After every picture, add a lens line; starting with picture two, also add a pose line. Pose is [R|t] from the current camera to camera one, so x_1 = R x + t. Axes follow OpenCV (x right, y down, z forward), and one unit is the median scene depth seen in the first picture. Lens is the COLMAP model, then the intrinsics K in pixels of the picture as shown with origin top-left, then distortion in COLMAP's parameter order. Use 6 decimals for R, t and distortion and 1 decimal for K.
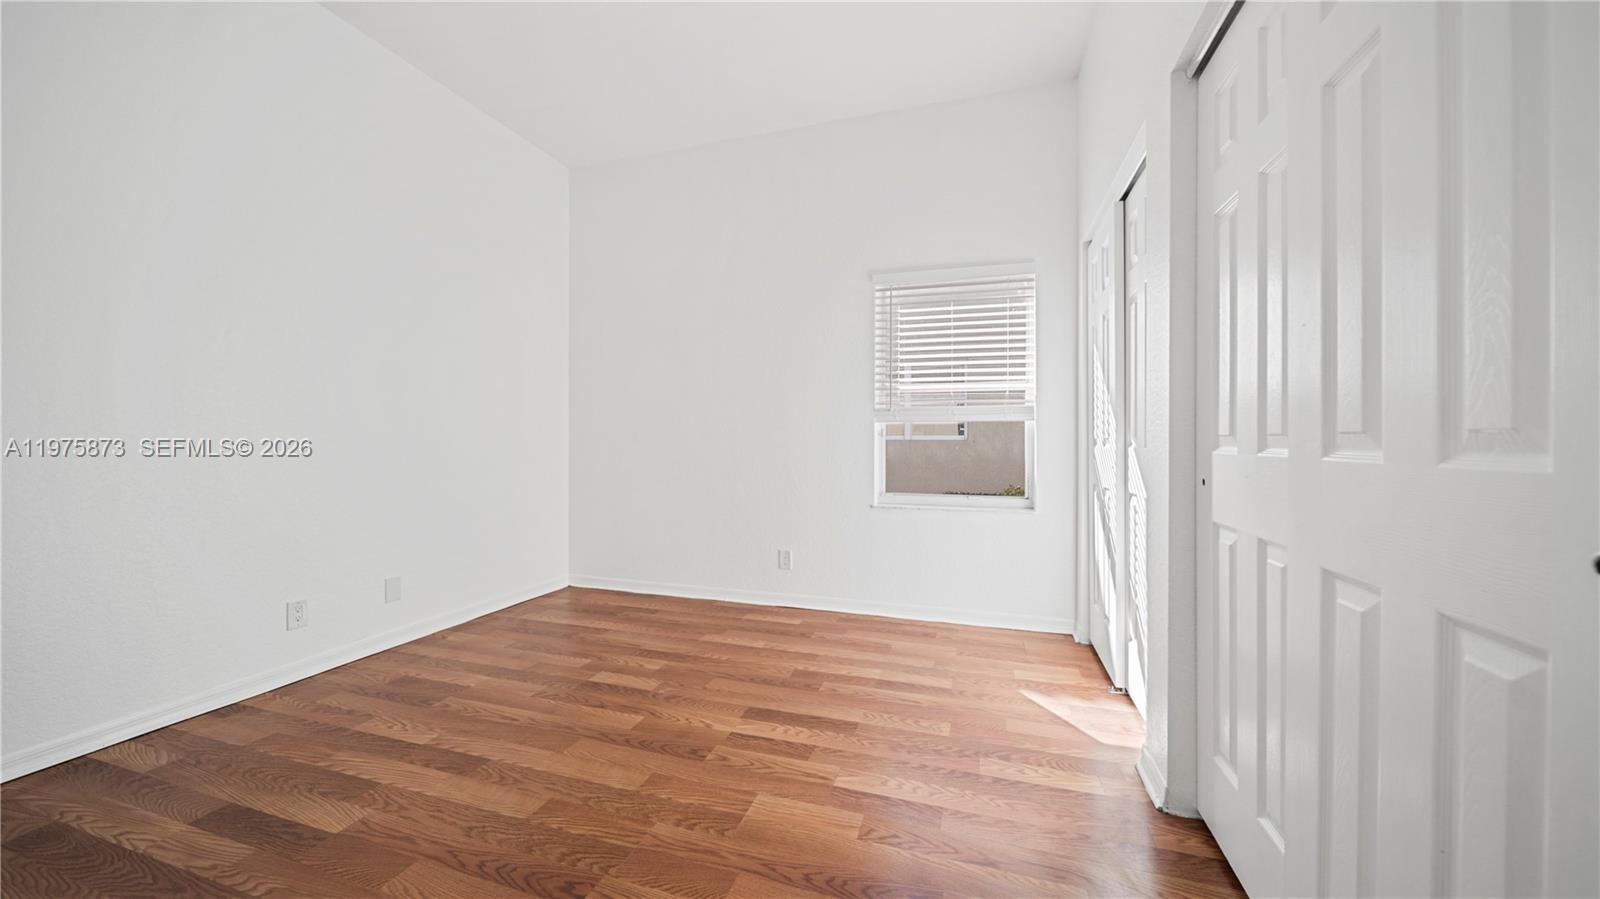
lens RADIAL K [[564.3, 0, 805.4], [0, 564.3, 442.3], [0, 0, 1]] dist [-0.005601, 0.000063]
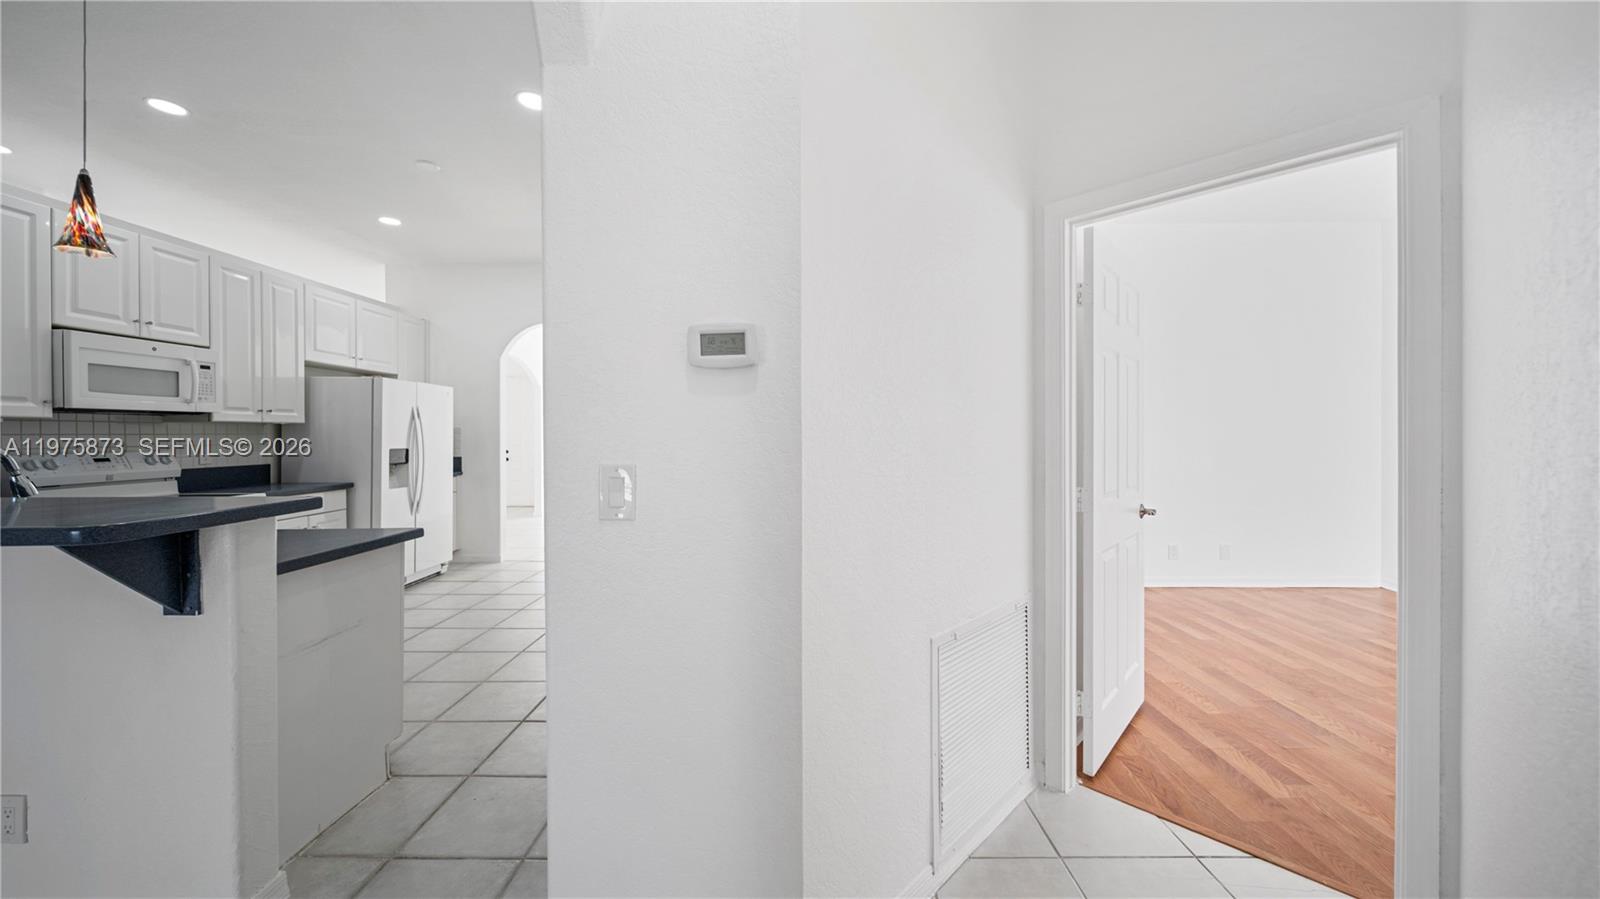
lens RADIAL K [[564.3, 0, 799.0], [0, 564.3, 435.0], [0, 0, 1]] dist [-0.005601, 0.000063]
pose [[0.287430, 0.001720, -0.957800, 0.794885], [-0.003722, 0.999993, 0.000679, -0.118431], [0.957794, 0.003369, 0.287435, -1.100807]]
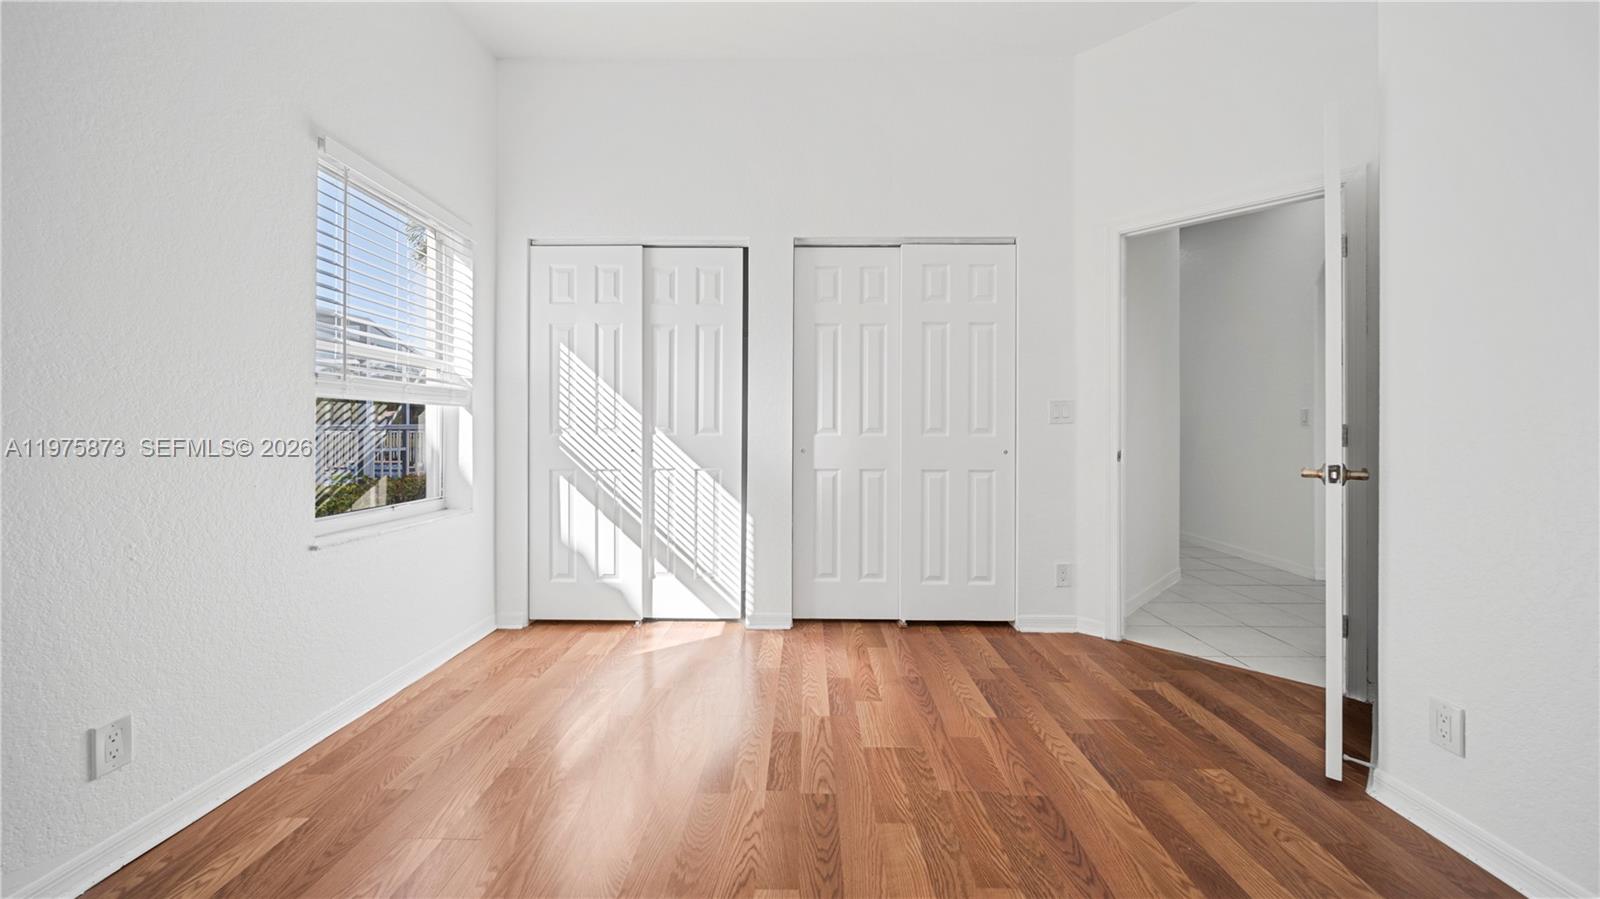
lens RADIAL K [[564.3, 0, 807.4], [0, 564.3, 440.2], [0, 0, 1]] dist [-0.005601, 0.000063]
pose [[-0.290146, -0.022661, 0.956714, -1.103625], [-0.004745, 0.999741, 0.022241, -0.000676], [-0.956971, 0.001914, -0.290179, 1.439280]]
